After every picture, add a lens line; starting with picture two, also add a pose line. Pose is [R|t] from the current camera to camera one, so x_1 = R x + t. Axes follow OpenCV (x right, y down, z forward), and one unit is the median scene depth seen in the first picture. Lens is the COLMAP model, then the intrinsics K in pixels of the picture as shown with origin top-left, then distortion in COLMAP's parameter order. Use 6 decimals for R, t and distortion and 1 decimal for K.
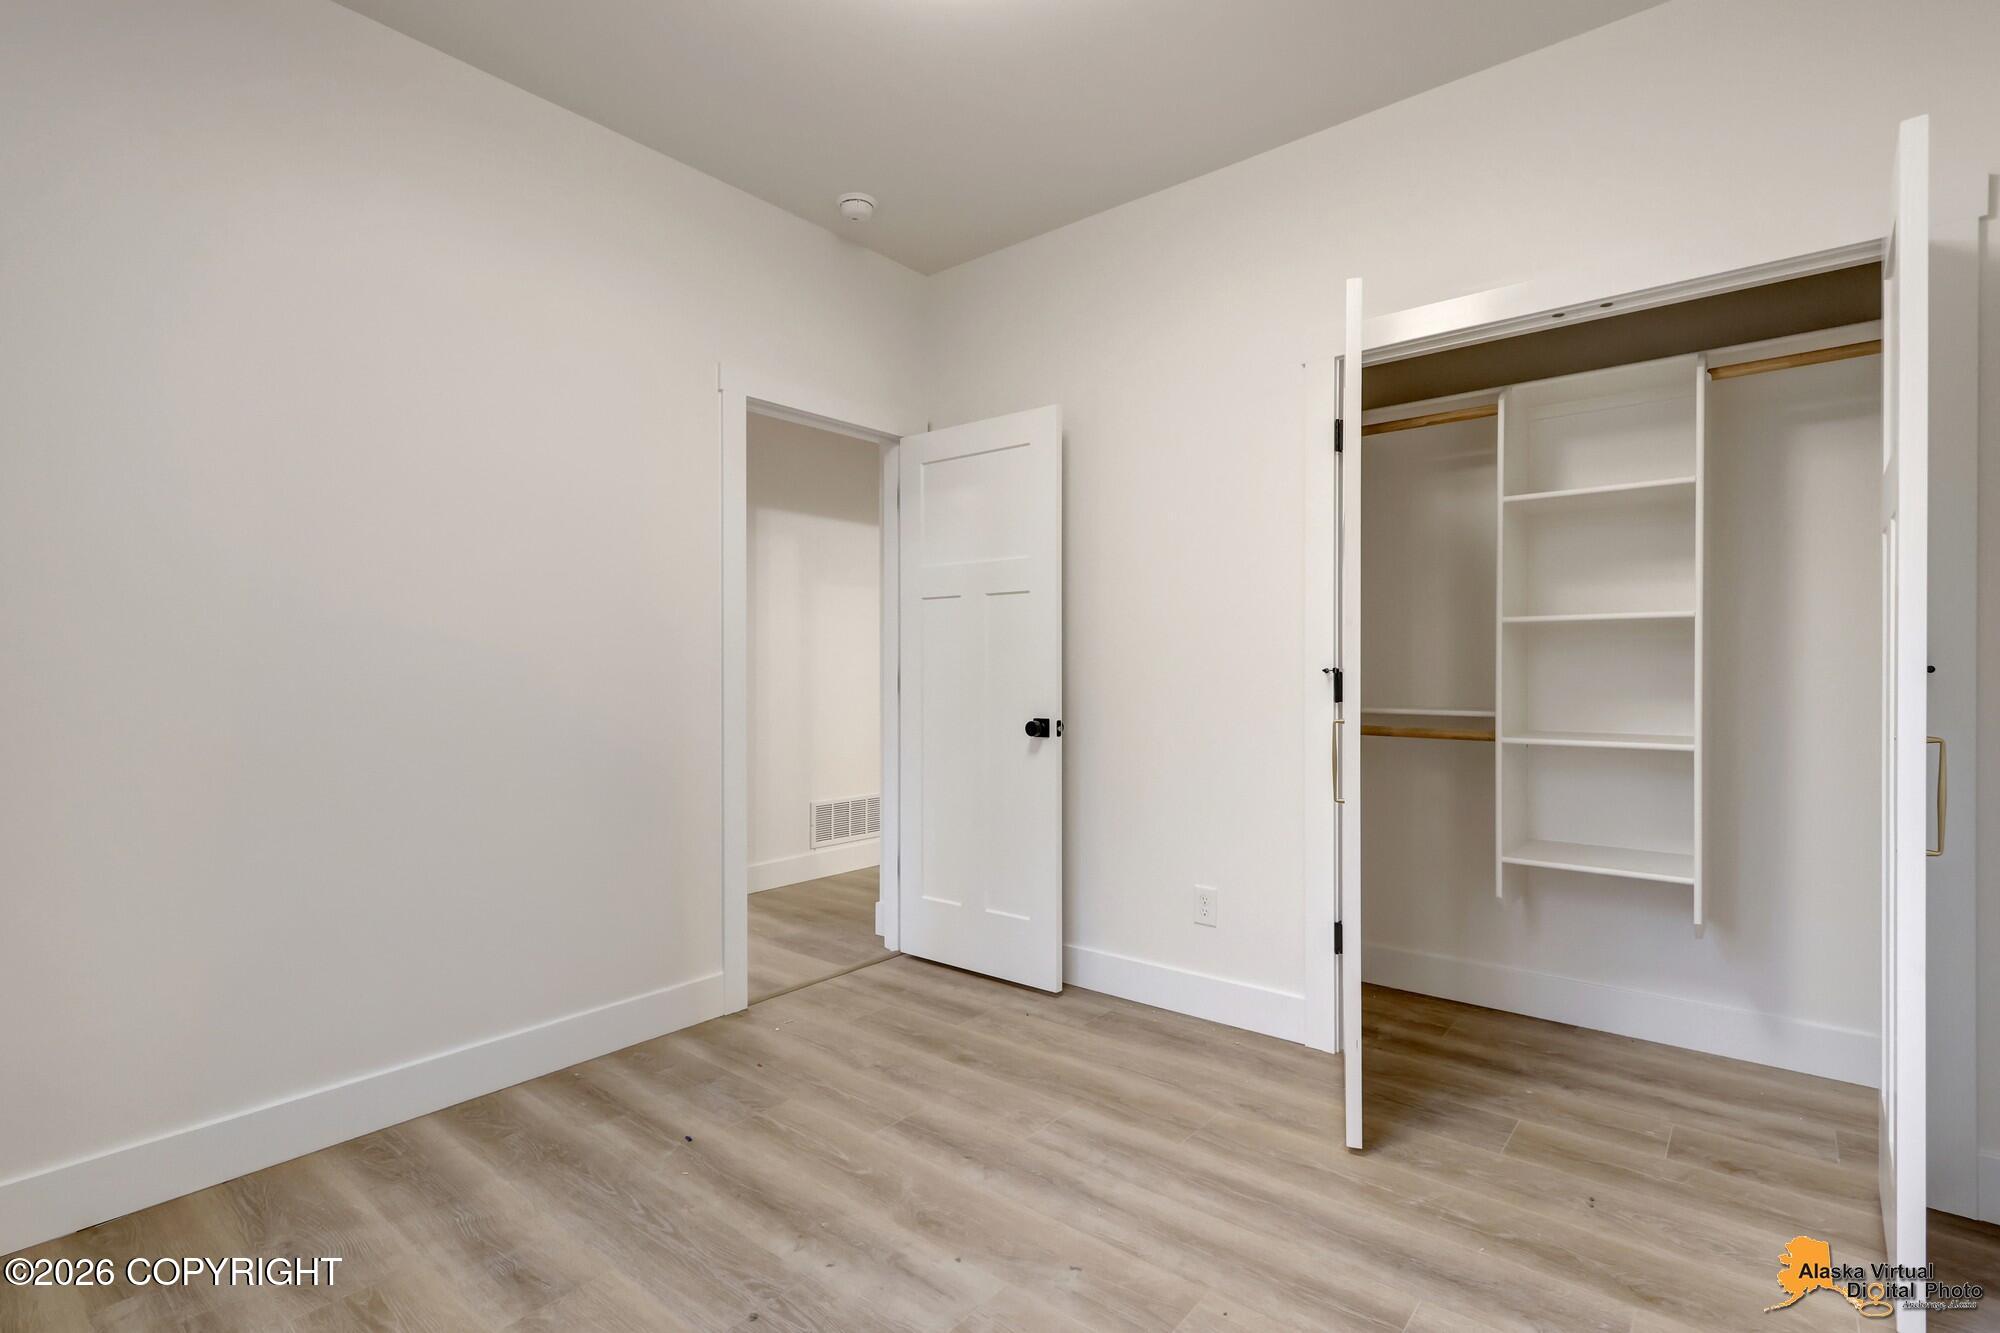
lens RADIAL K [[937.9, 0, 1000.0], [0, 937.9, 666.5], [0, 0, 1]] dist [0.003639, -0.000759]
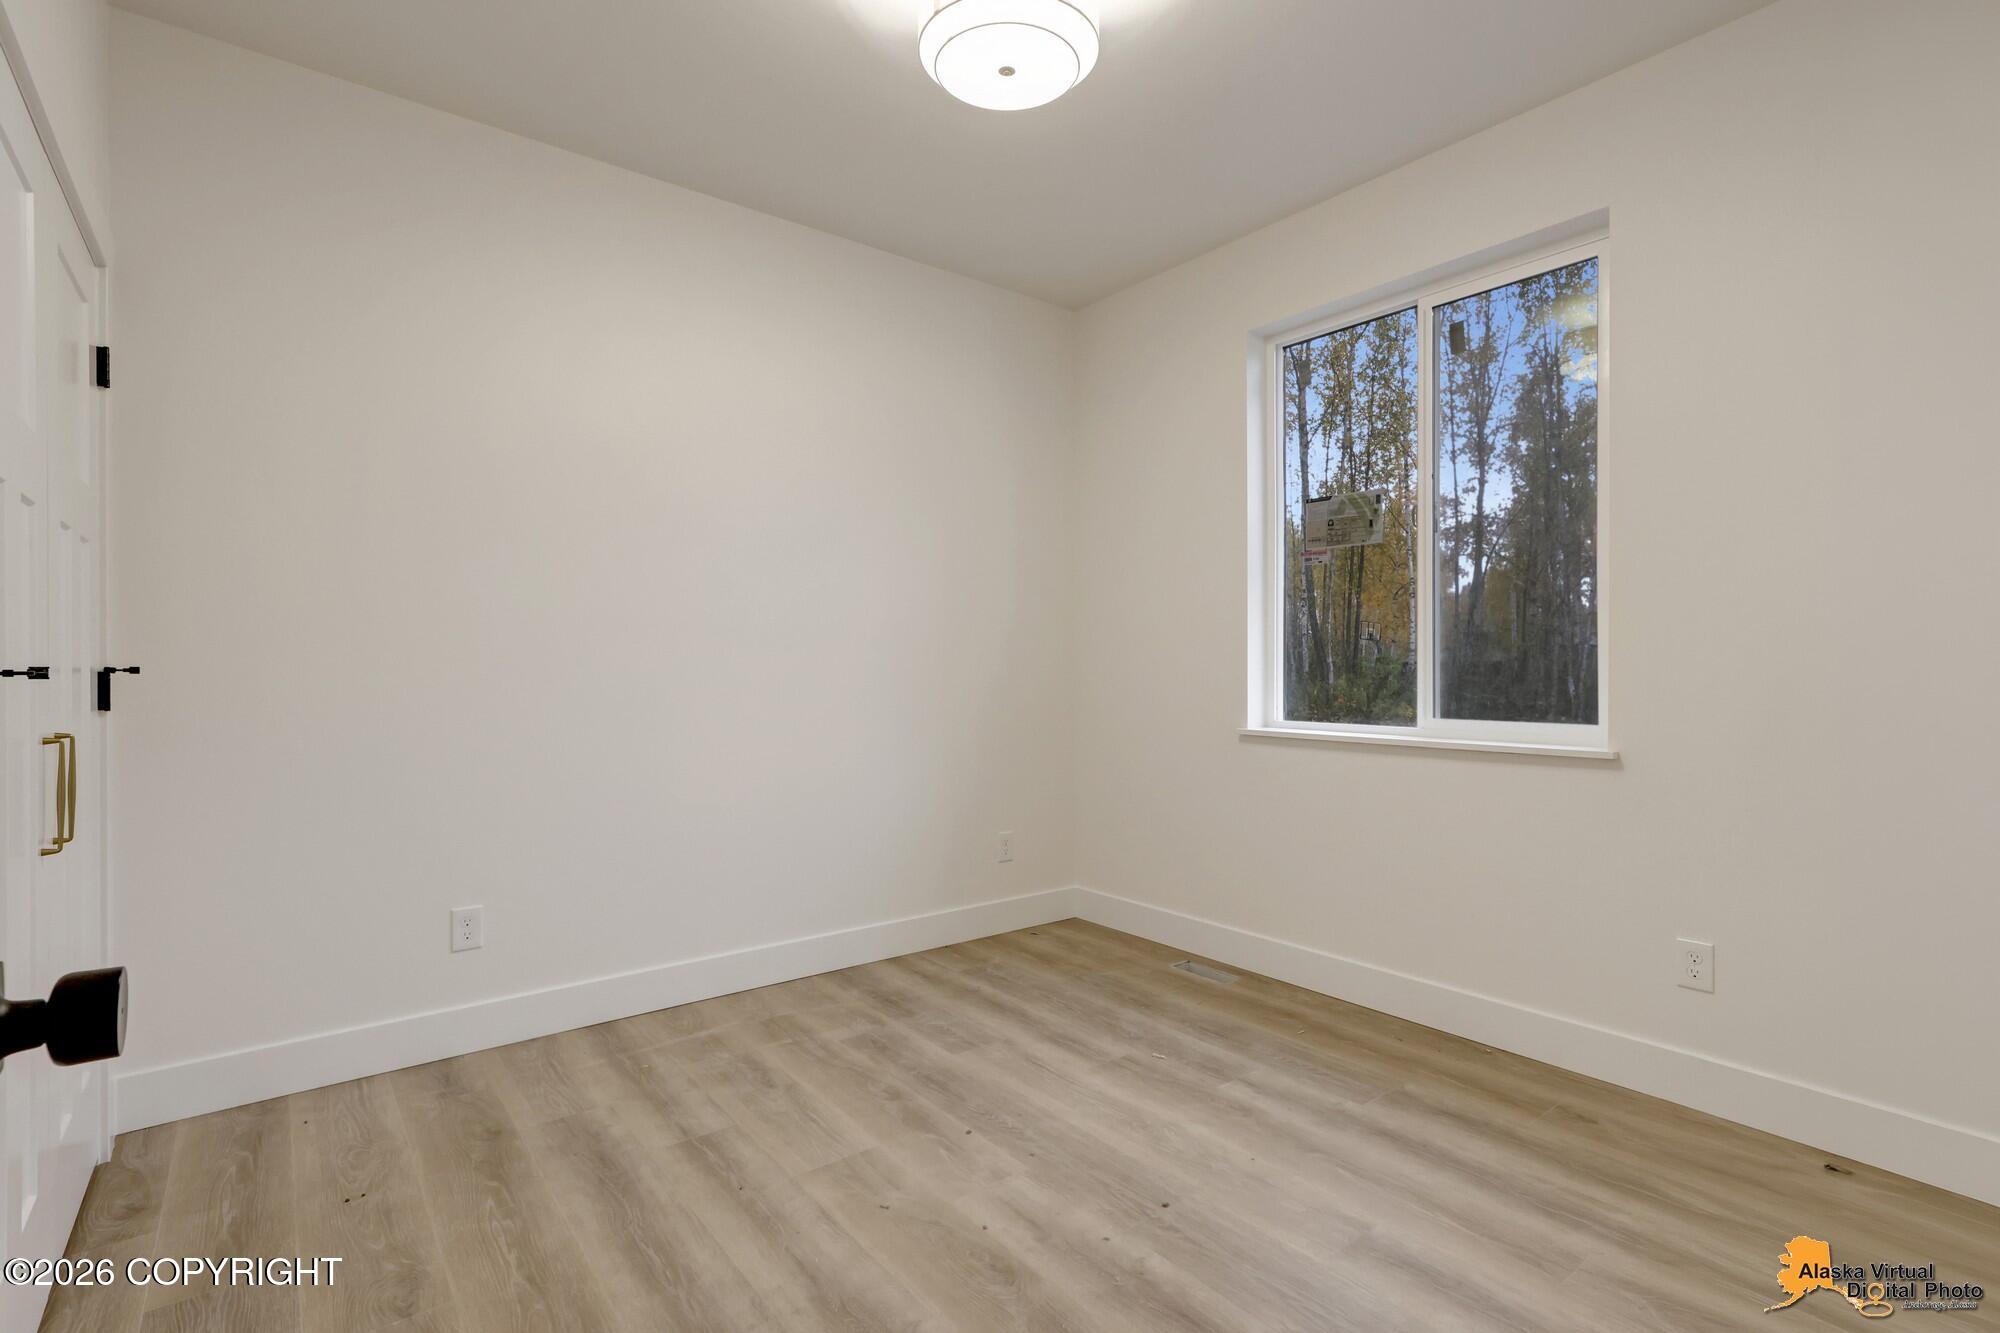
lens RADIAL K [[937.9, 0, 1000.0], [0, 937.9, 666.5], [0, 0, 1]] dist [0.003639, -0.000759]
pose [[-0.974802, 0.001500, 0.223068, -0.288033], [0.001632, 0.999999, 0.000410, 0.002498], [-0.223067, 0.000764, -0.974803, 1.963974]]
